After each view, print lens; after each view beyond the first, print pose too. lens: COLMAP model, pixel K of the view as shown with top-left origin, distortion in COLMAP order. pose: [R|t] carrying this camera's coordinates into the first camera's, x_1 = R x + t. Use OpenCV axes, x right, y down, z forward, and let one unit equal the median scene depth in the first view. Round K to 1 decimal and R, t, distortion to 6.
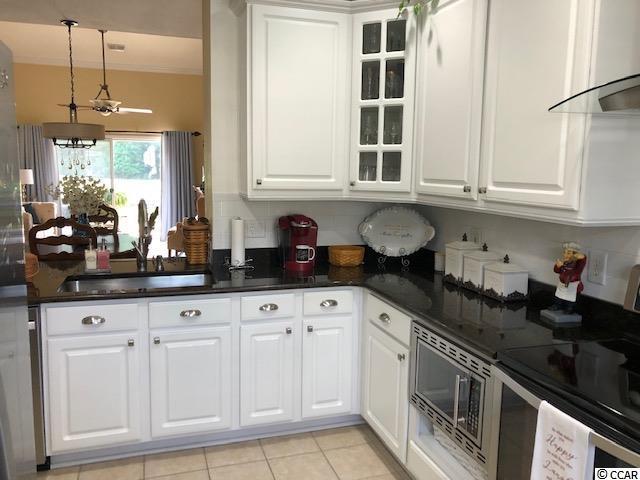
lens RADIAL K [[528.7, 0, 320.0], [0, 528.7, 240.0], [0, 0, 1]] dist [-0.003707, -0.000224]
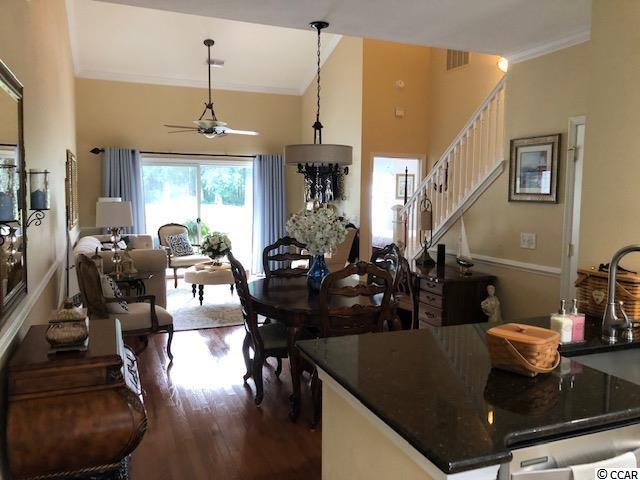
lens RADIAL K [[528.7, 0, 320.0], [0, 528.7, 240.0], [0, 0, 1]] dist [-0.003707, -0.000224]
pose [[0.997675, -0.016880, 0.066027, -0.271858], [0.019632, 0.998956, -0.041261, -0.020115], [-0.065261, 0.042461, 0.996964, 0.093893]]
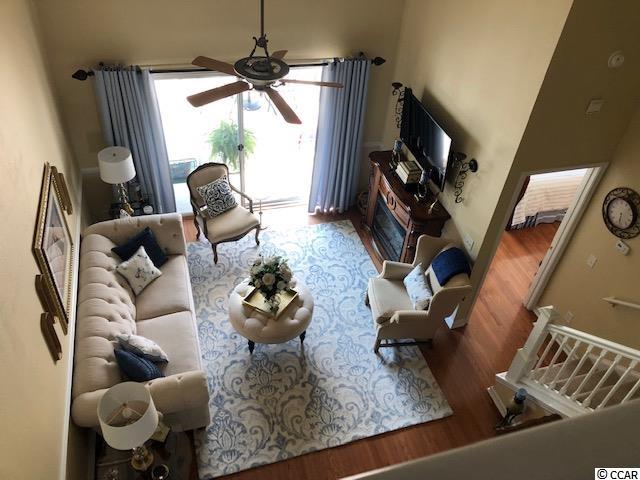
lens RADIAL K [[528.7, 0, 320.0], [0, 528.7, 240.0], [0, 0, 1]] dist [-0.003707, -0.000224]
pose [[0.998293, 0.055096, 0.019375, -0.336361], [-0.056636, 0.832246, 0.551506, -0.400246], [0.014261, -0.551662, 0.833946, 0.447048]]
